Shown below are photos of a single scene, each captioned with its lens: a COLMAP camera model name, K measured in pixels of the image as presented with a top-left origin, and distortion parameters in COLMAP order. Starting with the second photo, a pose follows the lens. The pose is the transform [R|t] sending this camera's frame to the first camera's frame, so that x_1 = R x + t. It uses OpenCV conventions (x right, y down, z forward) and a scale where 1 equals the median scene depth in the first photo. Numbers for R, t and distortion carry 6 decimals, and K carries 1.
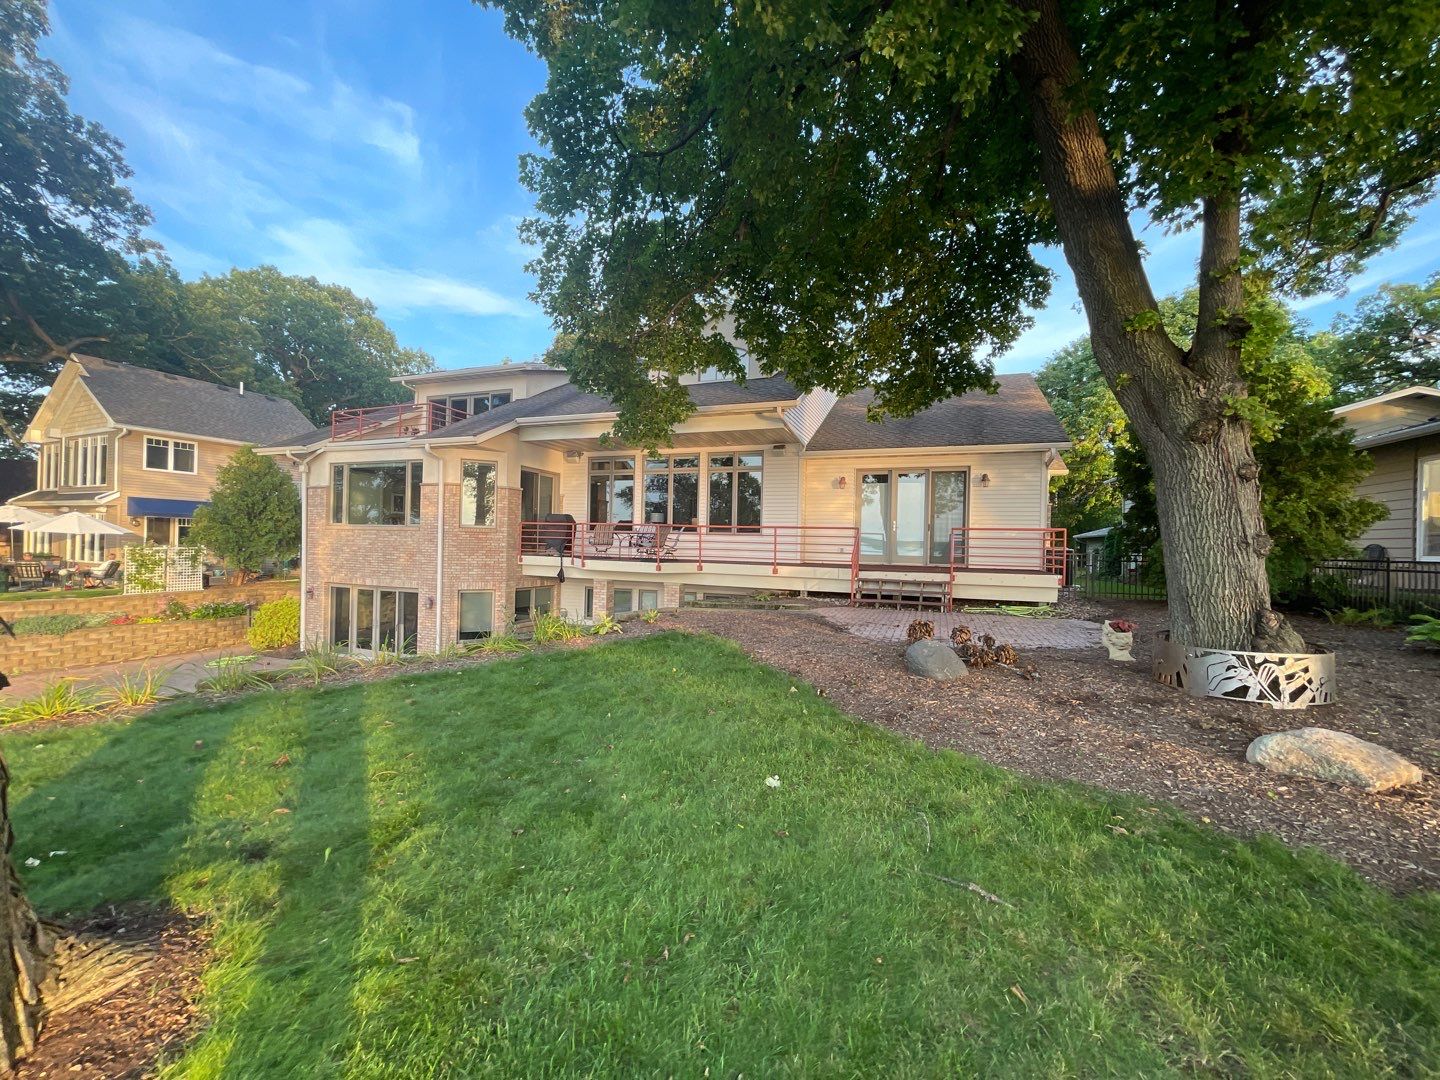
lens RADIAL K [[582.1, 0, 720.0], [0, 582.1, 540.0], [0, 0, 1]] dist [0.001492, 0.000242]
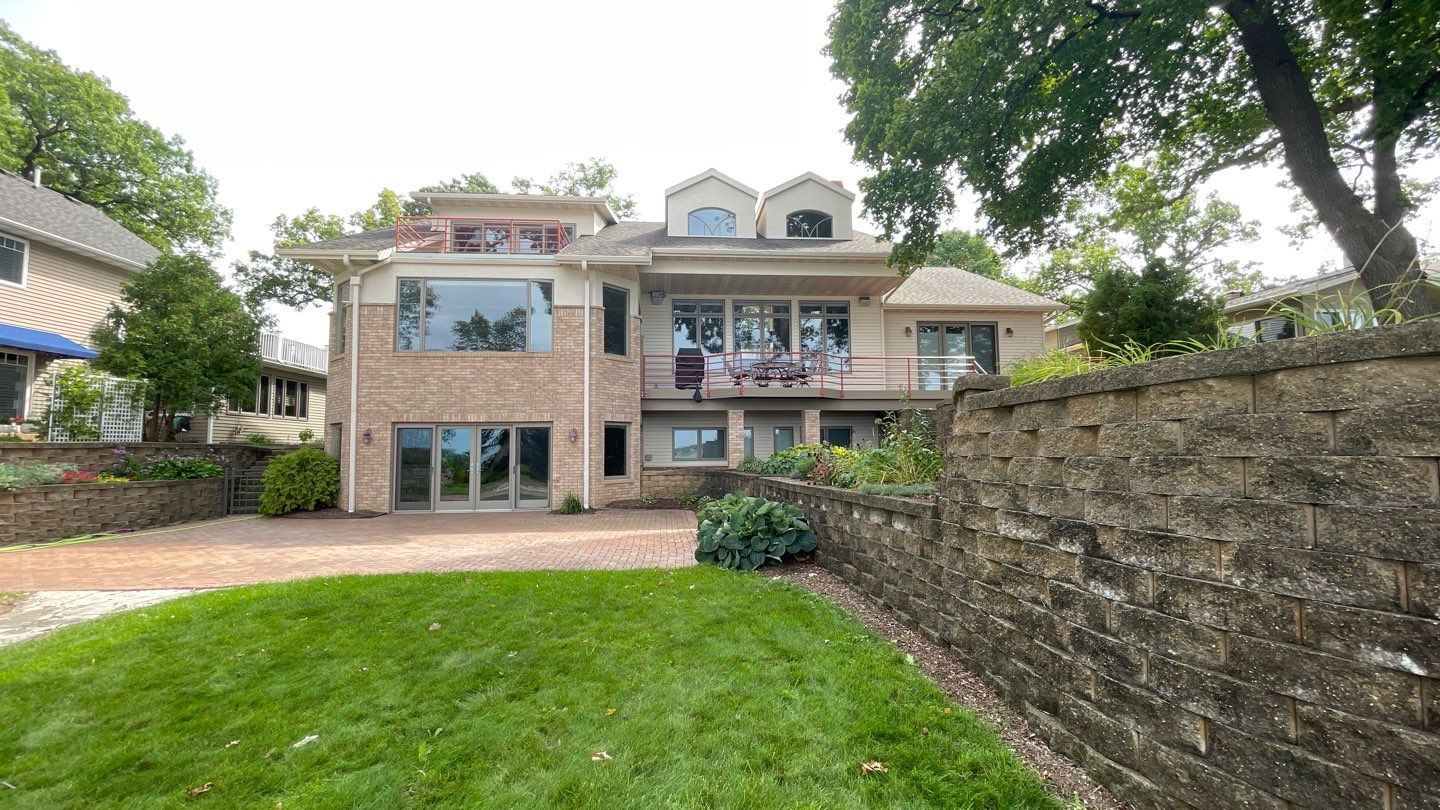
lens RADIAL K [[579.6, 0, 713.5], [0, 579.6, 410.0], [0, 0, 1]] dist [-0.001256, -0.000658]
pose [[0.898971, 0.000637, 0.438008, -0.617645], [0.026594, 0.998075, -0.056032, 0.110646], [-0.437200, 0.062019, 0.897223, 0.085129]]
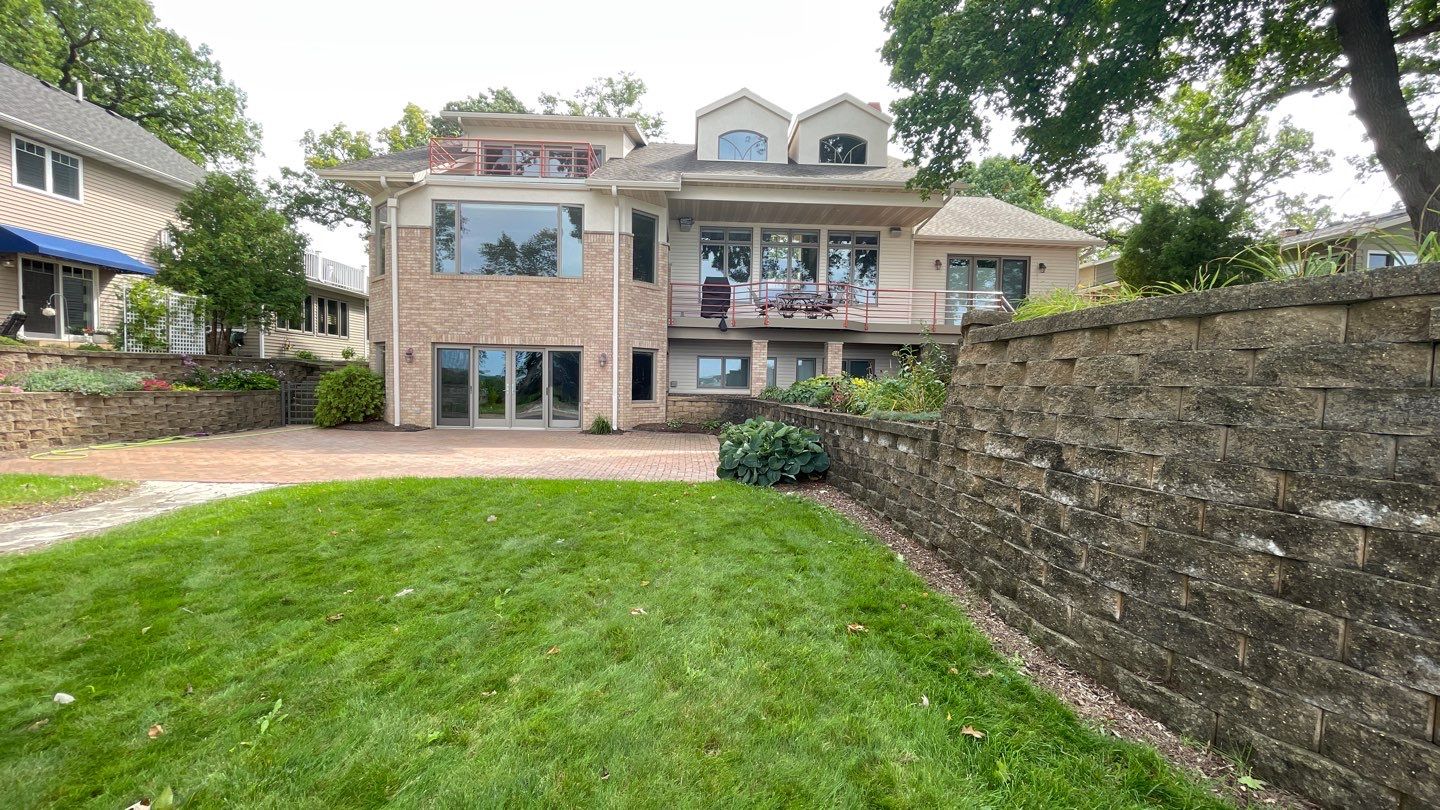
lens RADIAL K [[579.6, 0, 713.5], [0, 579.6, 410.0], [0, 0, 1]] dist [-0.001256, -0.000658]
pose [[0.916446, -0.023294, 0.399480, -0.629841], [-0.002577, 0.997940, 0.064103, 0.113631], [-0.400150, -0.059777, 0.914498, 0.059378]]
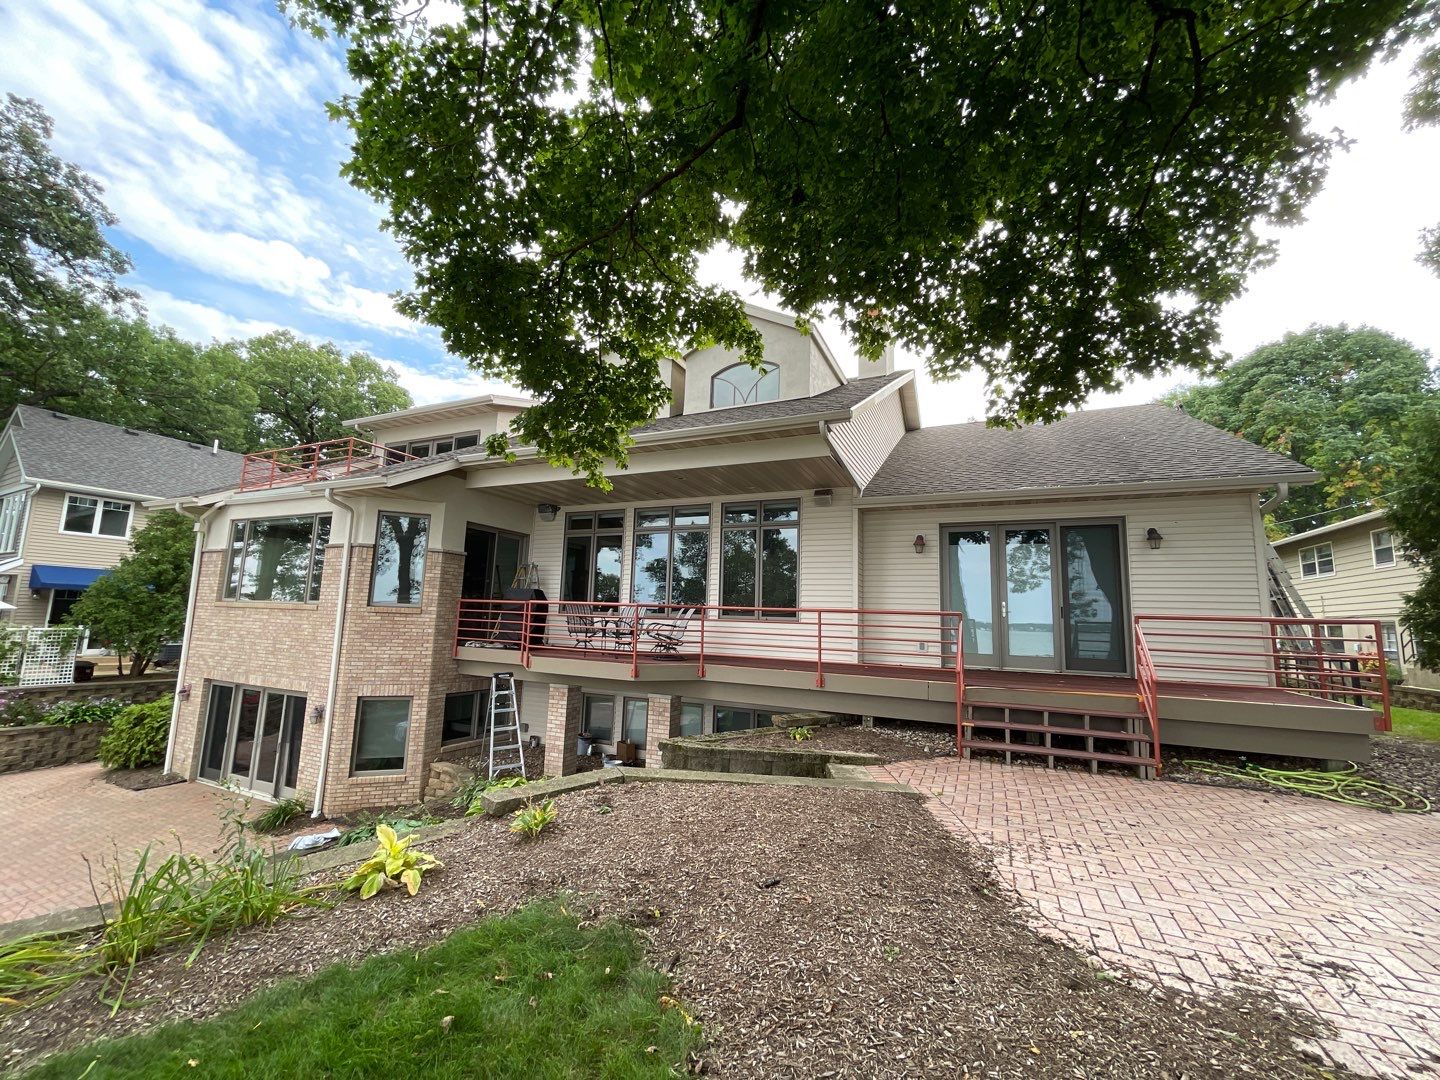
lens RADIAL K [[578.3, 0, 714.9], [0, 578.3, 545.5], [0, 0, 1]] dist [0.001375, -0.002321]
pose [[0.997633, 0.001365, -0.068747, 0.020139], [-0.009779, 0.992458, -0.122198, -0.011466], [0.068062, 0.122581, 0.990122, 0.287904]]
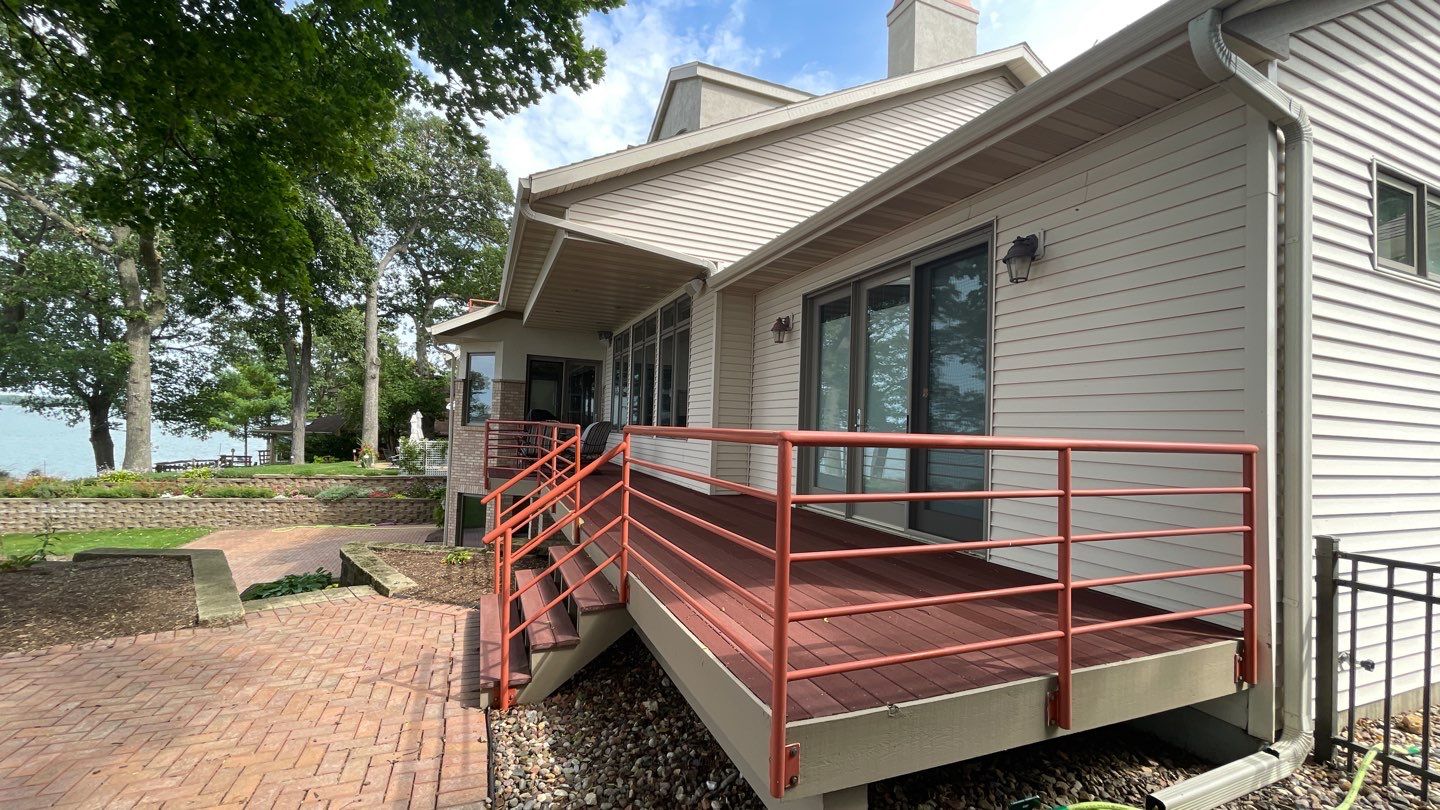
lens RADIAL K [[579.6, 0, 713.5], [0, 579.6, 410.0], [0, 0, 1]] dist [-0.001256, -0.000658]
pose [[0.685057, -0.021830, -0.728162, 0.455754], [-0.017848, 0.998748, -0.046734, -0.008442], [0.728270, 0.045012, 0.683810, 0.570005]]
